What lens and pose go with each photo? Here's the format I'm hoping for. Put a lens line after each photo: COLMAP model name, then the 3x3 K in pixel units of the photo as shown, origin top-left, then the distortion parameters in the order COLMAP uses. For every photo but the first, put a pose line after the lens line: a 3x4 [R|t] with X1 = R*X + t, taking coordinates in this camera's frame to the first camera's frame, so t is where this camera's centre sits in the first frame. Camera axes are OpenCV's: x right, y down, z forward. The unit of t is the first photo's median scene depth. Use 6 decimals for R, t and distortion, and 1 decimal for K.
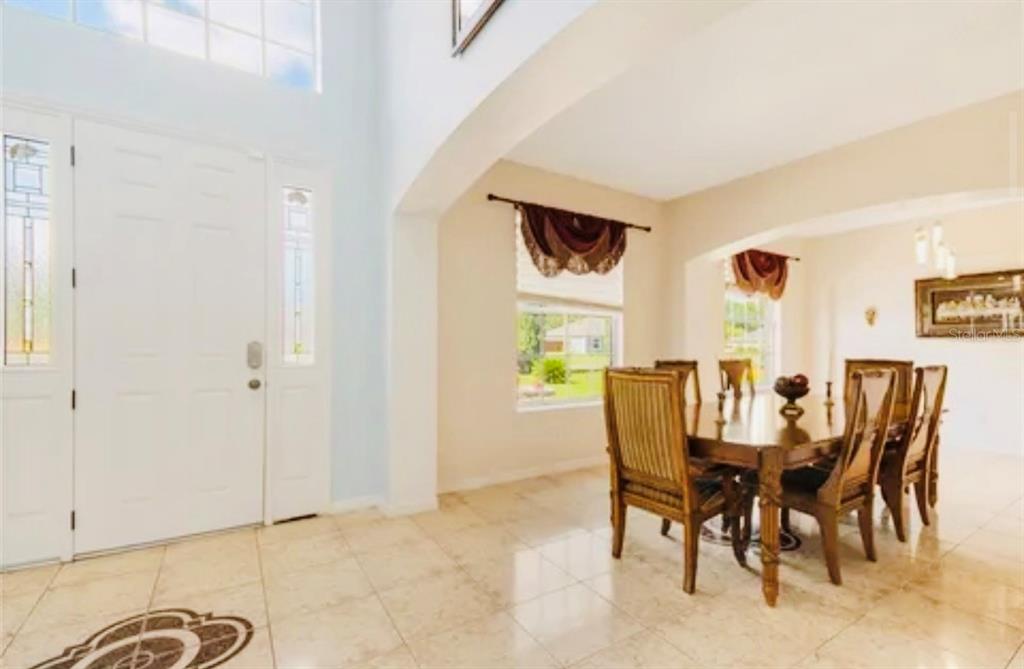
lens RADIAL K [[444.4, 0, 512.7], [0, 444.4, 332.7], [0, 0, 1]] dist [0.000273, 0.000078]
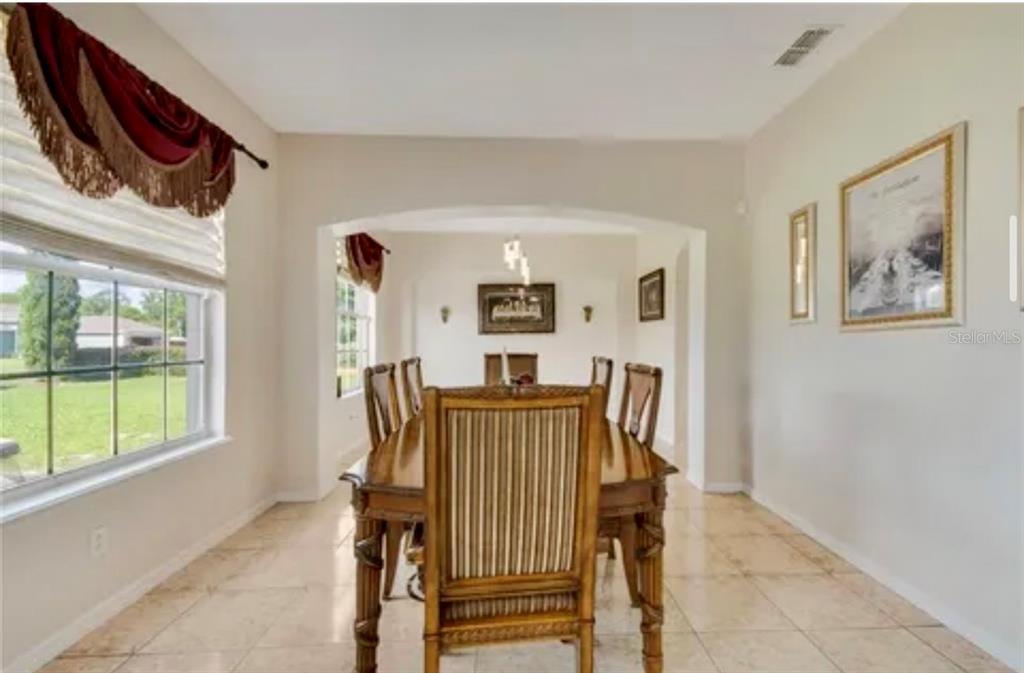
lens RADIAL K [[444.4, 0, 512.7], [0, 444.4, 334.7], [0, 0, 1]] dist [0.000273, 0.000078]
pose [[0.481391, 0.001464, 0.876505, -0.089553], [-0.009331, 0.999950, 0.003455, 0.009261], [-0.876456, -0.009842, 0.481381, 0.377472]]
